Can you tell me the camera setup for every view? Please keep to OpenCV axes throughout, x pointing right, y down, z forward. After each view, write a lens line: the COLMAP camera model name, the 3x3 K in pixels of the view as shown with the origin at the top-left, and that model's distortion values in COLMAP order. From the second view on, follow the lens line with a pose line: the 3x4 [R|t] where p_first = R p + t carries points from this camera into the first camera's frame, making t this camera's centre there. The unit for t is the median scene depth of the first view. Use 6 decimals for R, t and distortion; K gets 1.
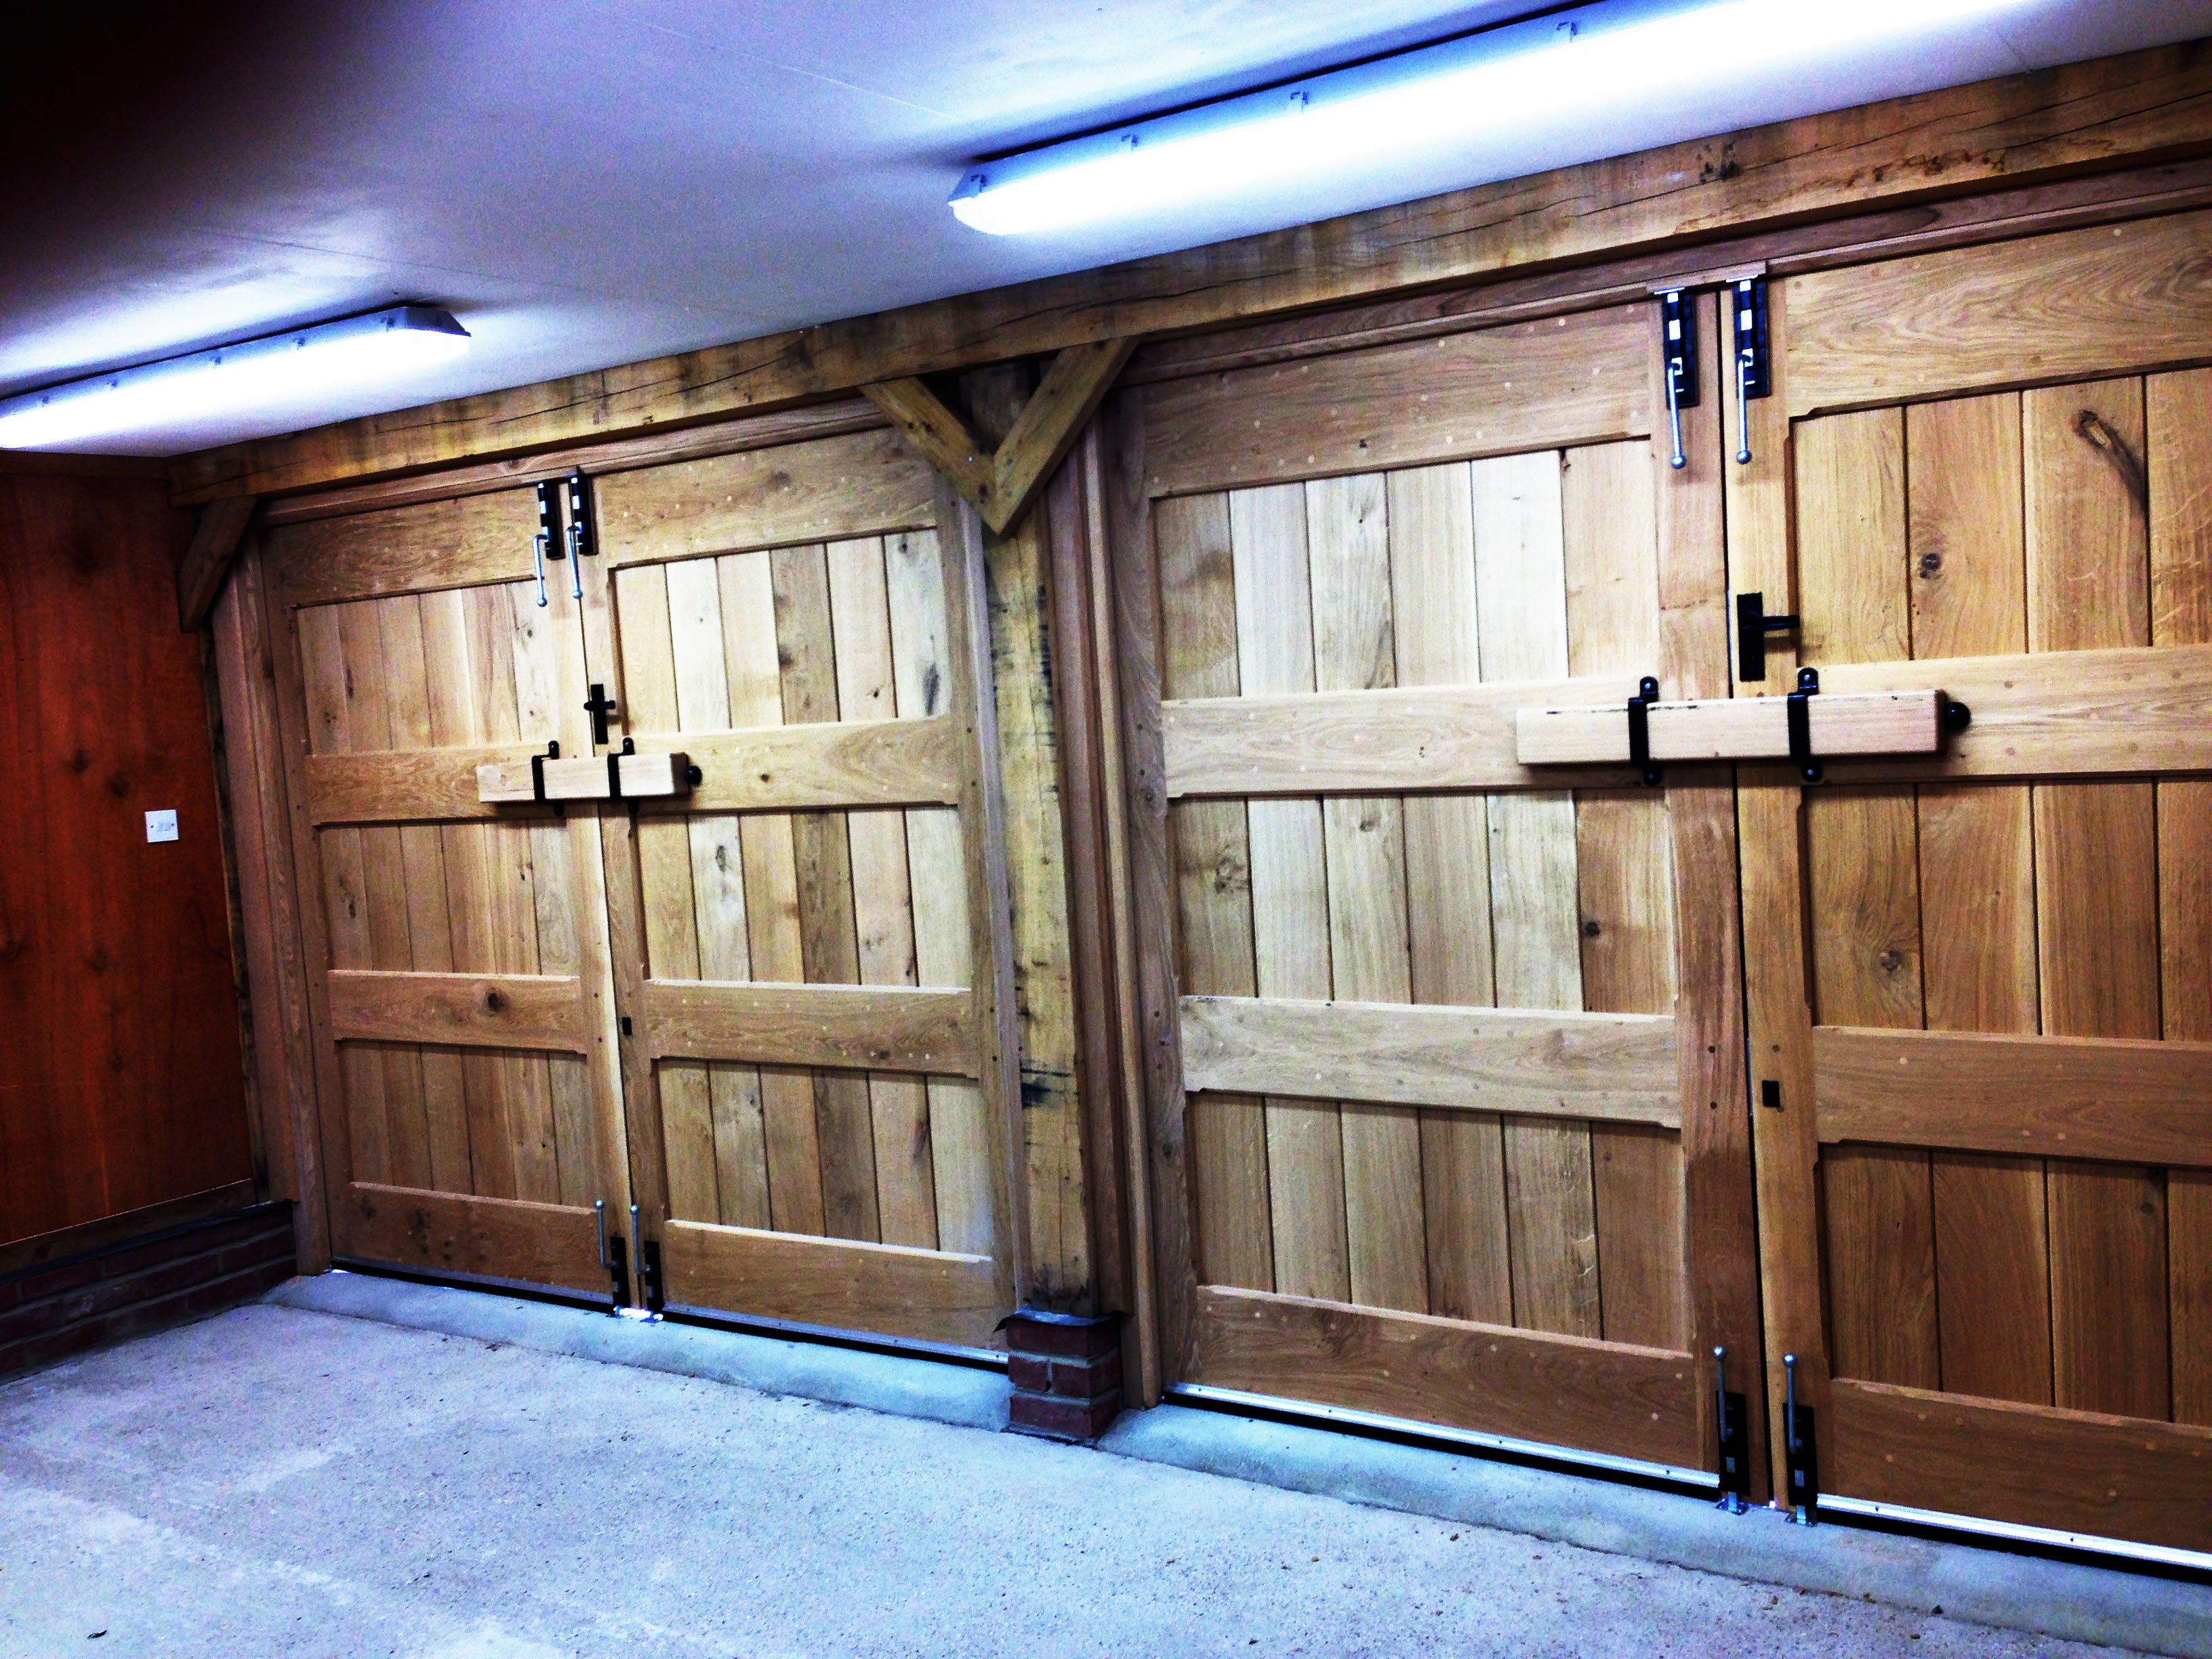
lens RADIAL K [[2037.6, 0, 1109.7], [0, 2037.6, 834.3], [0, 0, 1]] dist [0.048044, 0.000000]
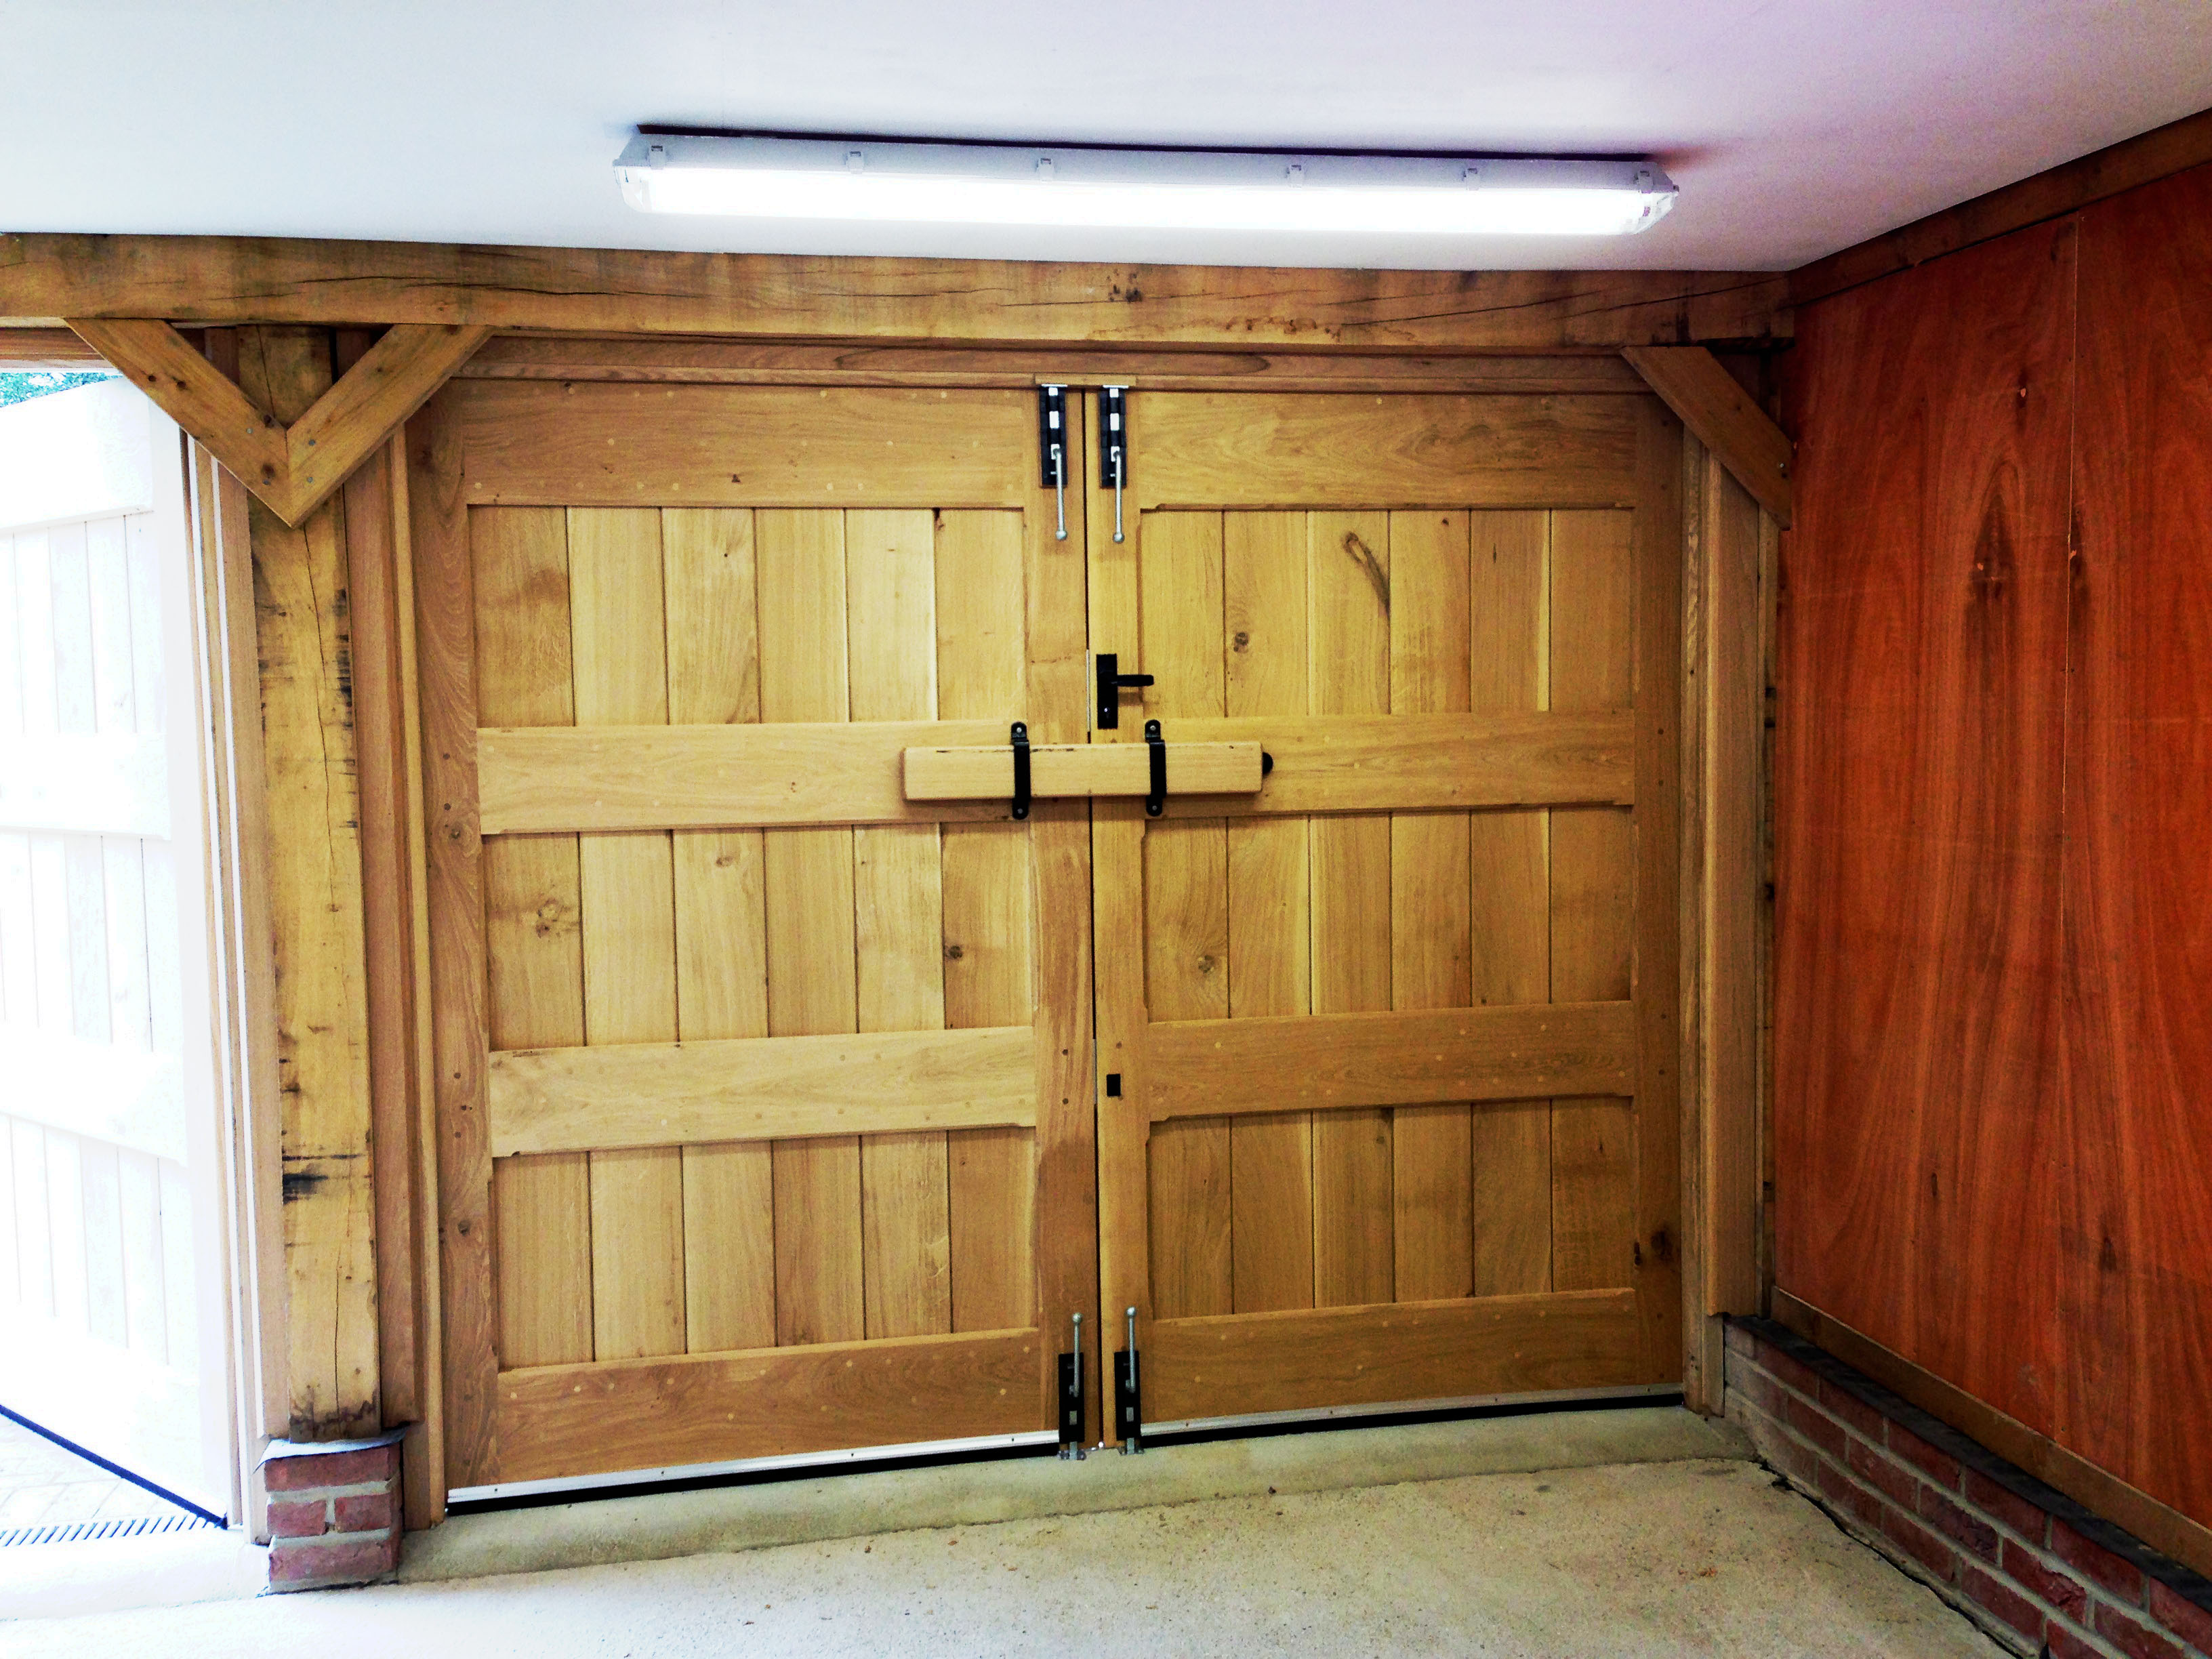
lens RADIAL K [[2037.6, 0, 1112.8], [0, 2037.6, 827.9], [0, 0, 1]] dist [0.048044, 0.000000]
pose [[0.694370, 0.003205, 0.719611, -0.483006], [0.023590, 0.999351, -0.027214, 0.011886], [-0.719231, 0.035873, 0.693844, 0.183562]]
